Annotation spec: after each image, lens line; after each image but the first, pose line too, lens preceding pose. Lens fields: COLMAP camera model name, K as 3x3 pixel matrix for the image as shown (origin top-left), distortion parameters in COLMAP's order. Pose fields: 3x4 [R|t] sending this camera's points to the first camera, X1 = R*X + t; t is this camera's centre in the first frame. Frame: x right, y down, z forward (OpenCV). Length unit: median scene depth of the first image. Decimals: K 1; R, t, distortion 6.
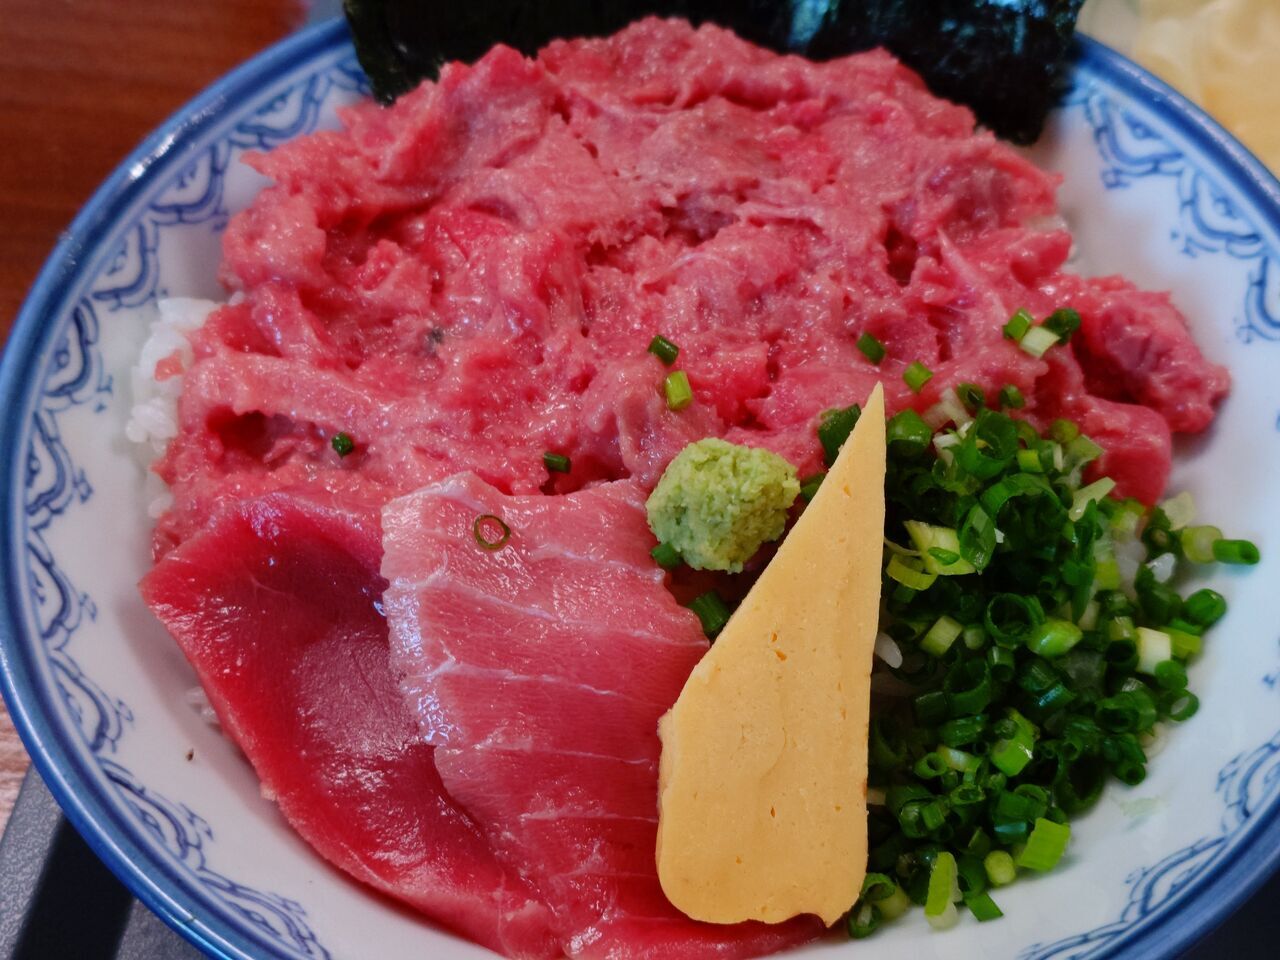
lens RADIAL K [[1841.3, 0, 640.0], [0, 1841.3, 480.0], [0, 0, 1]] dist [0.022133, -0.138809]
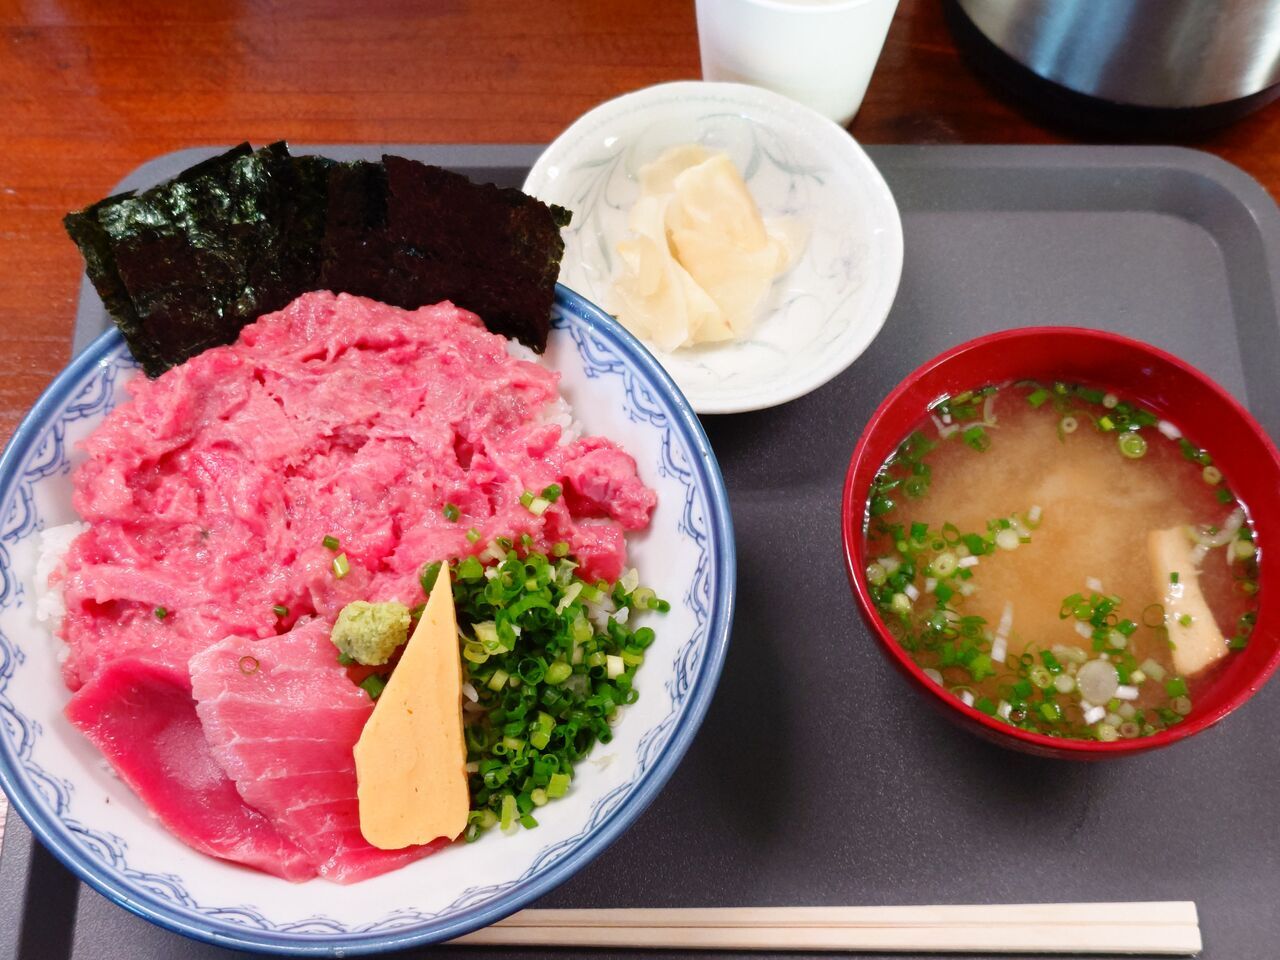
lens RADIAL K [[1841.3, 0, 640.0], [0, 1841.3, 480.0], [0, 0, 1]] dist [0.022133, -0.138809]
pose [[0.989370, -0.128889, 0.067346, 0.198195], [0.113374, 0.973656, 0.197840, -0.452187], [-0.091072, -0.188102, 0.977918, -0.783614]]
